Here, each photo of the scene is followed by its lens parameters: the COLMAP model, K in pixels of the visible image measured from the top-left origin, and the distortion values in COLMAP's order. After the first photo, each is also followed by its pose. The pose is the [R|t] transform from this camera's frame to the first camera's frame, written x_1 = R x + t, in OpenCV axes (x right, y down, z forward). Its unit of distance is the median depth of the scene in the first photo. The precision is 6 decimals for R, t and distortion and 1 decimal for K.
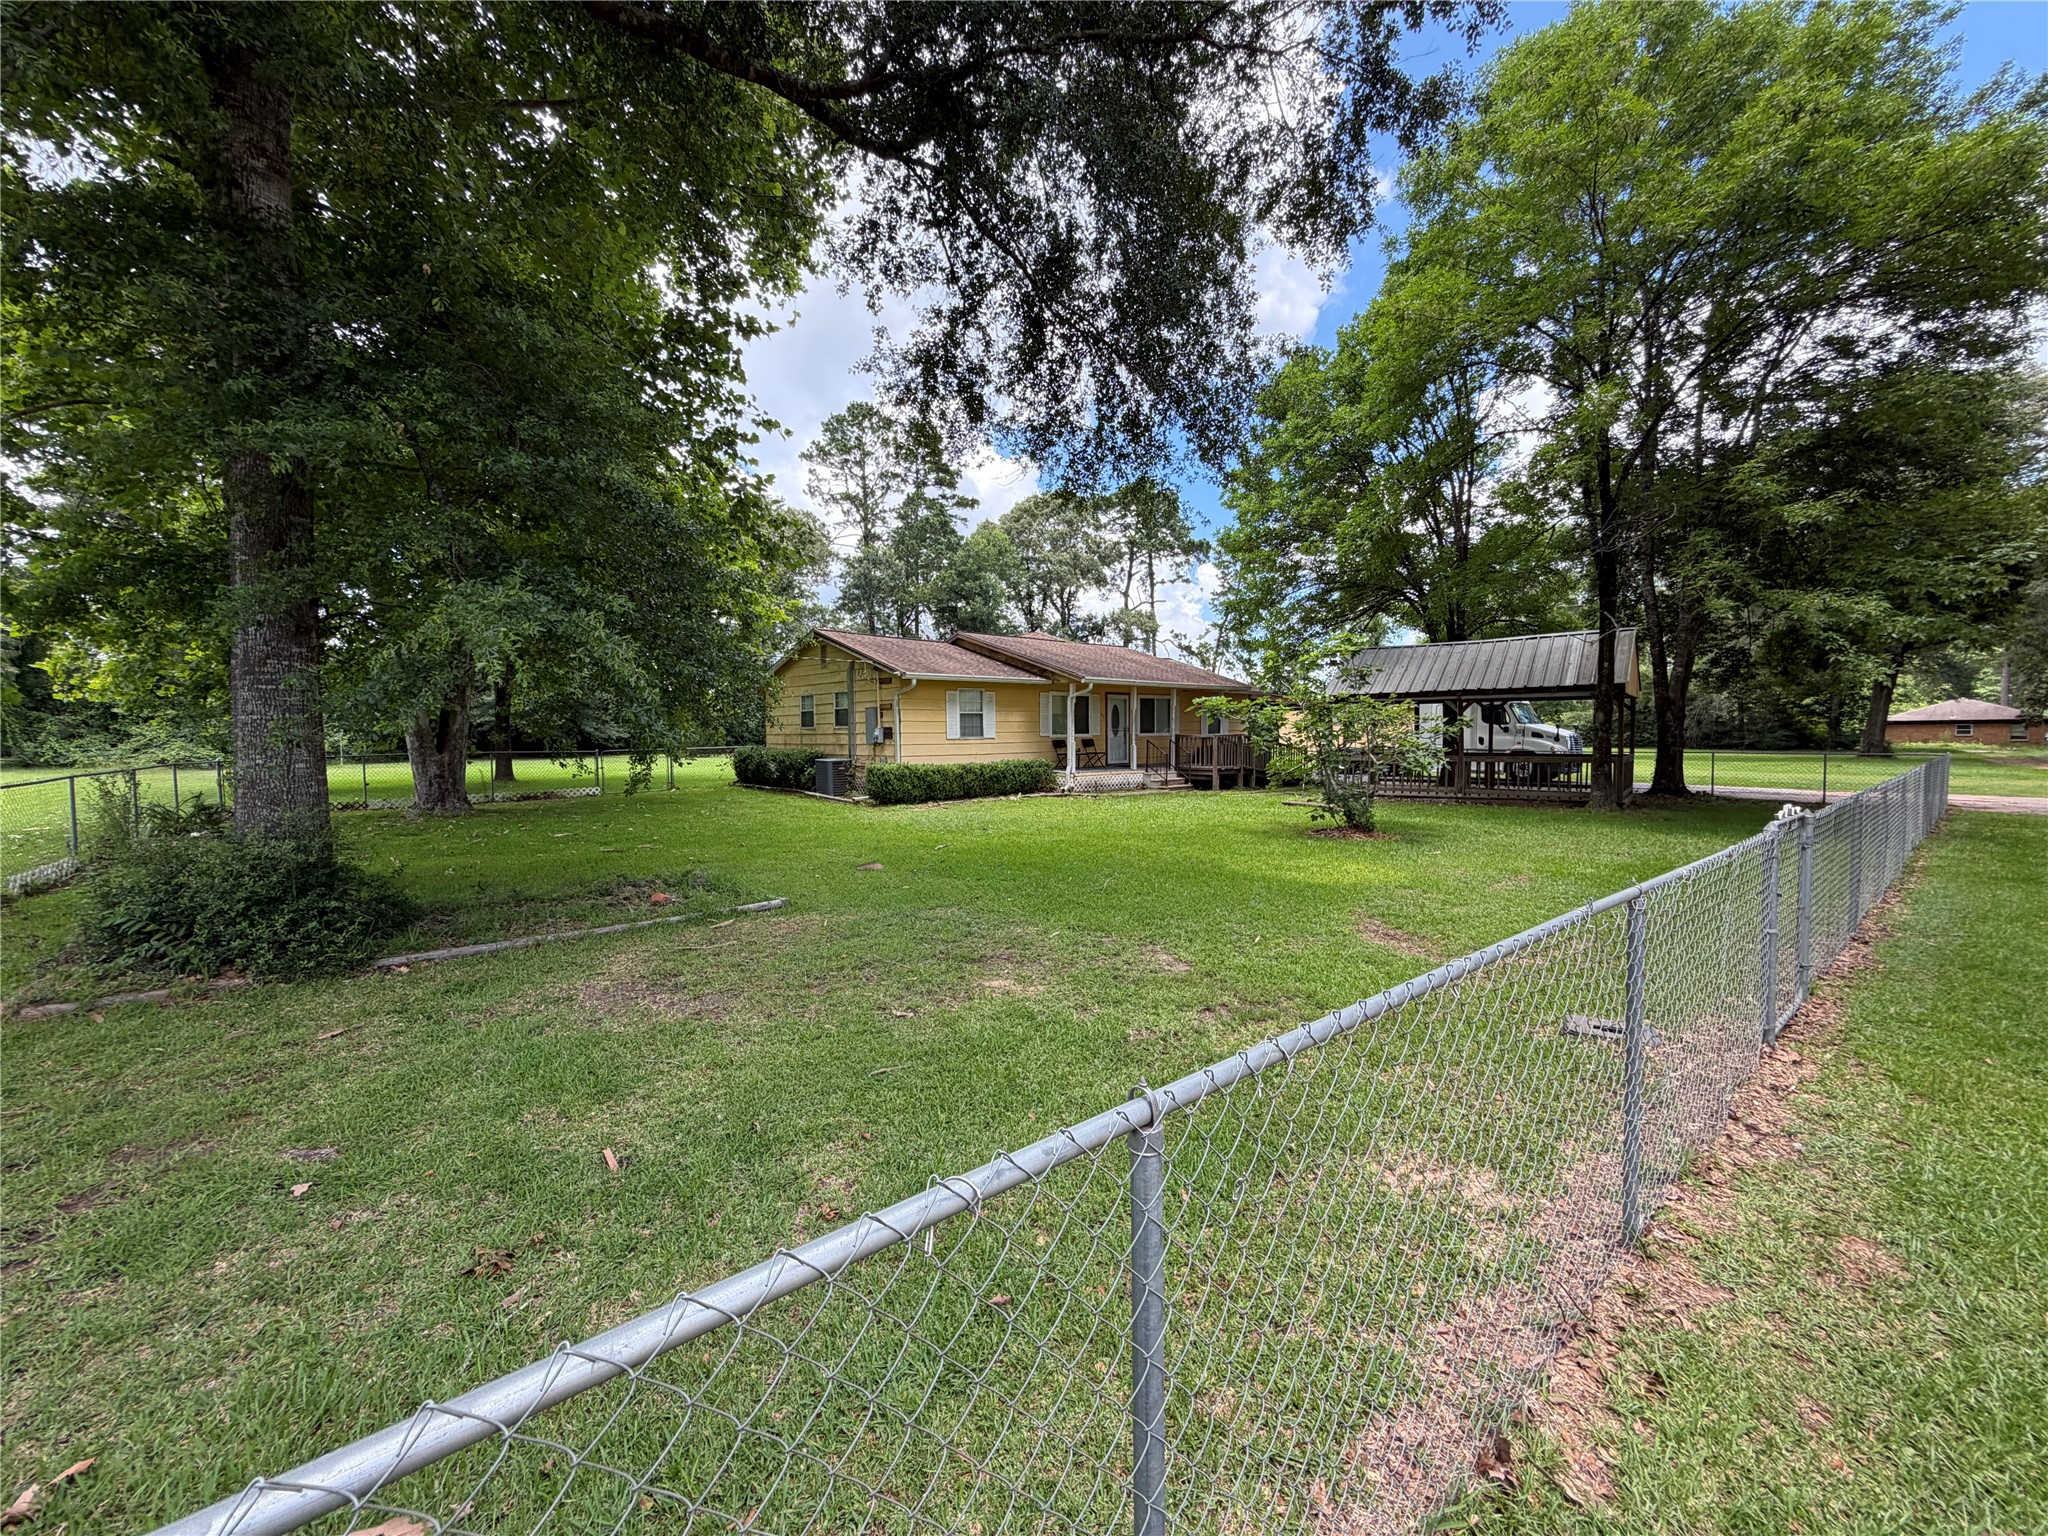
lens RADIAL K [[820.3, 0, 1024.0], [0, 820.3, 768.0], [0, 0, 1]] dist [-0.000084, 0.000107]
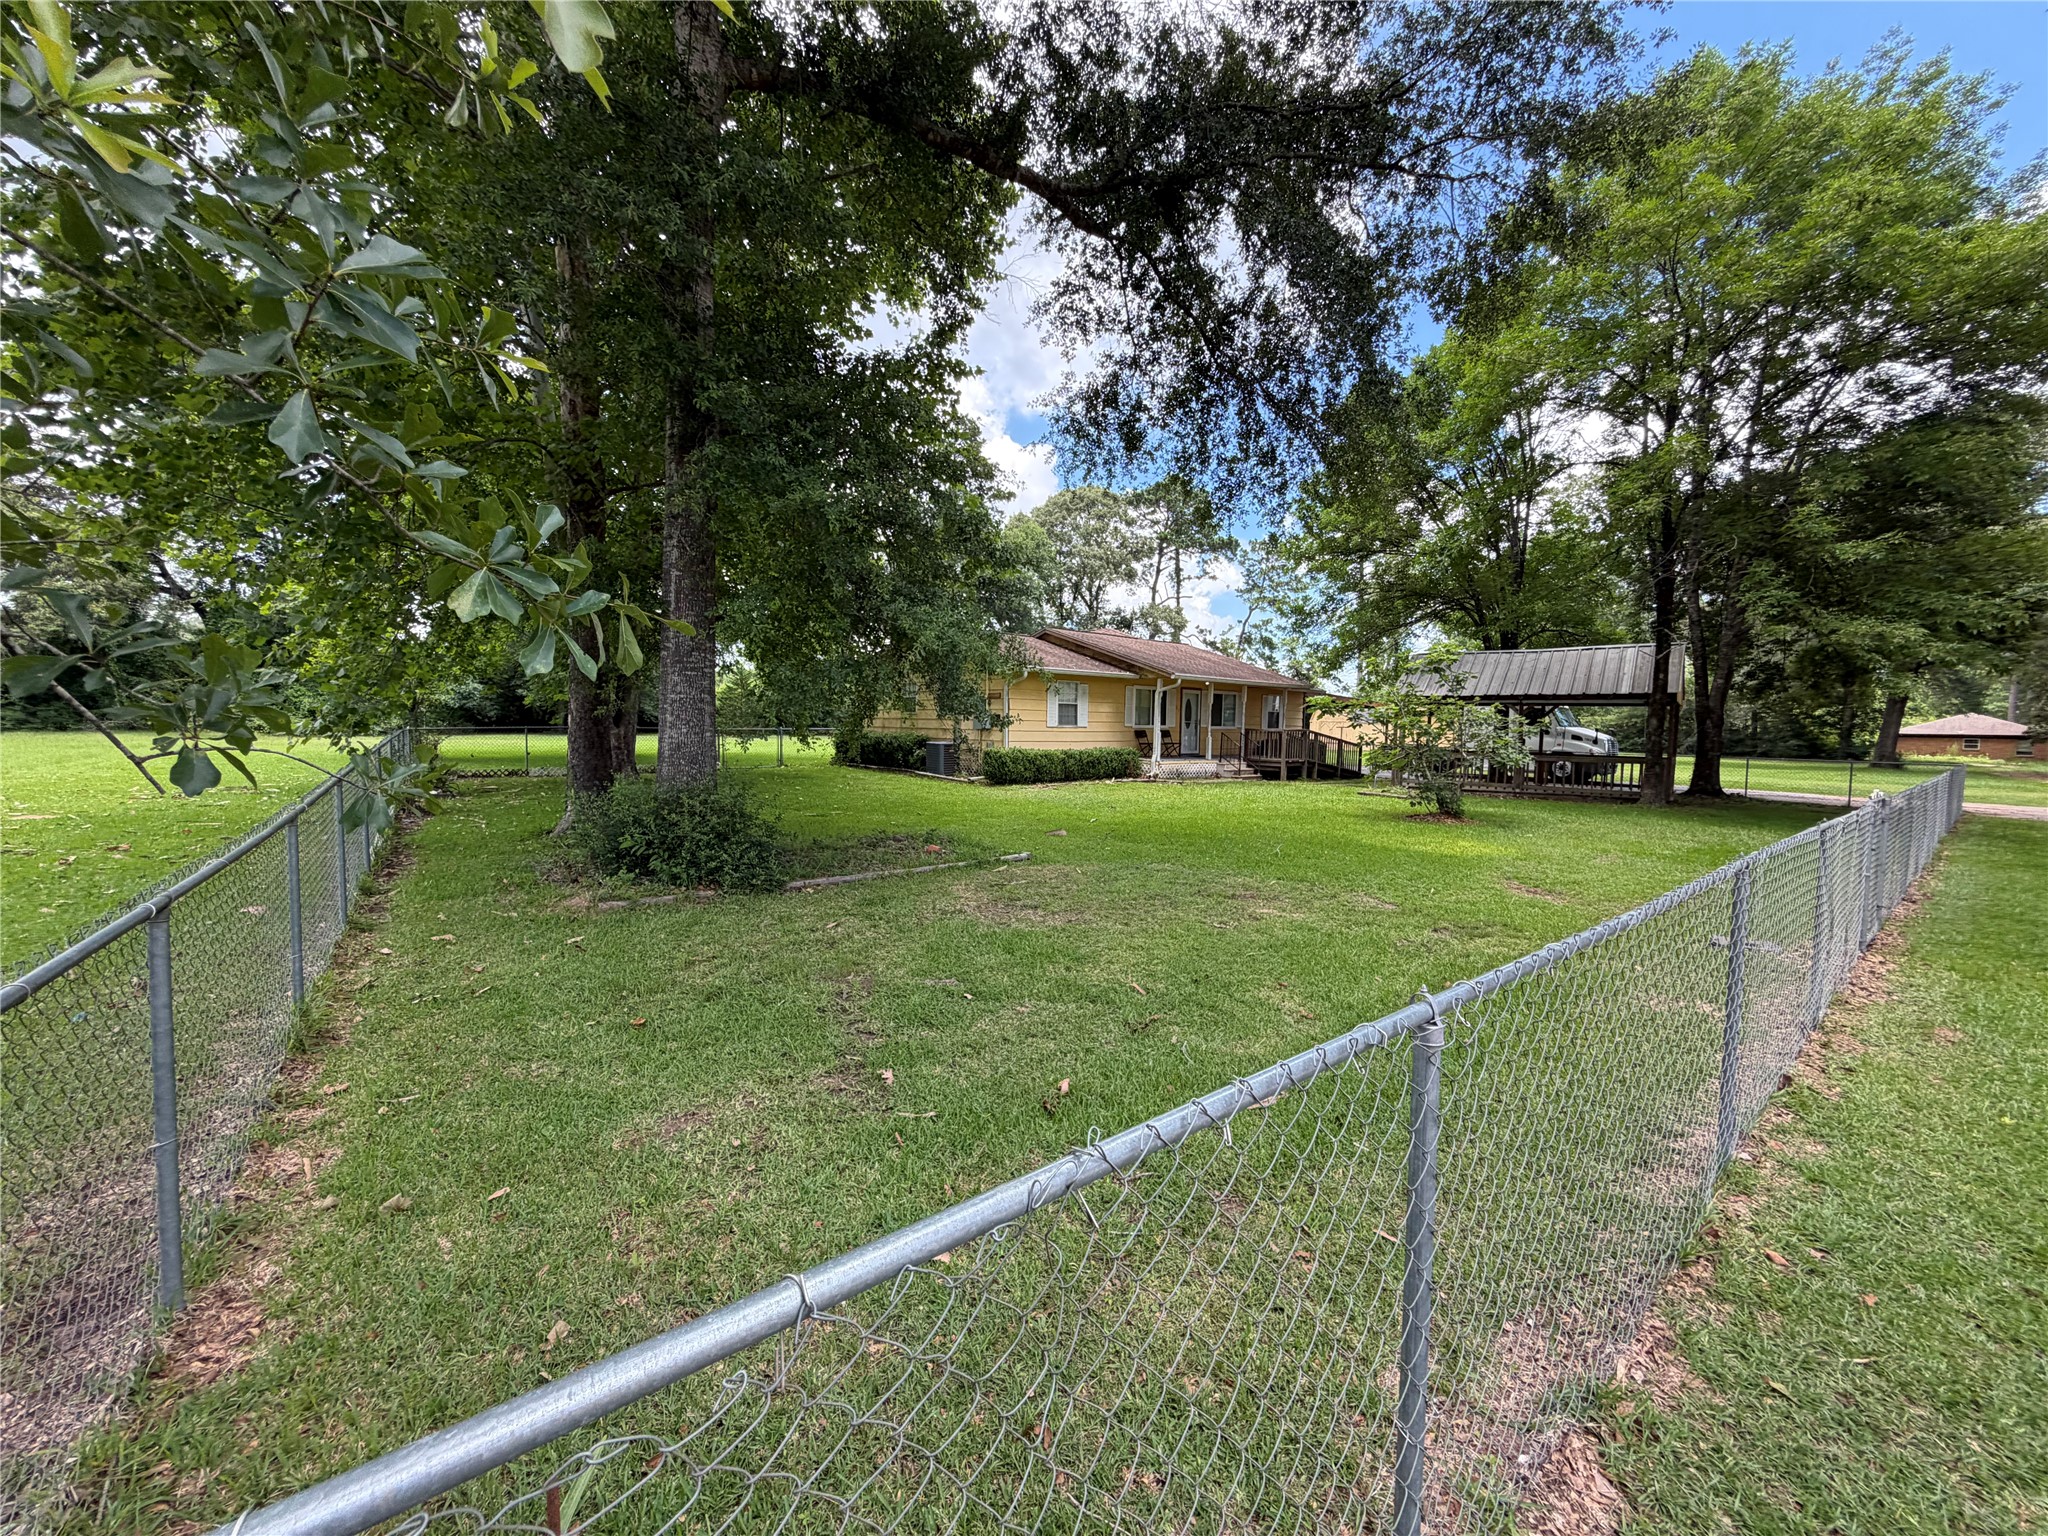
lens RADIAL K [[819.8, 0, 1028.7], [0, 819.8, 766.4], [0, 0, 1]] dist [0.001859, 0.000231]
pose [[0.999634, 0.026990, 0.001703, -0.112895], [-0.027006, 0.999577, 0.010816, 0.006127], [-0.001410, -0.010858, 0.999940, -0.087977]]
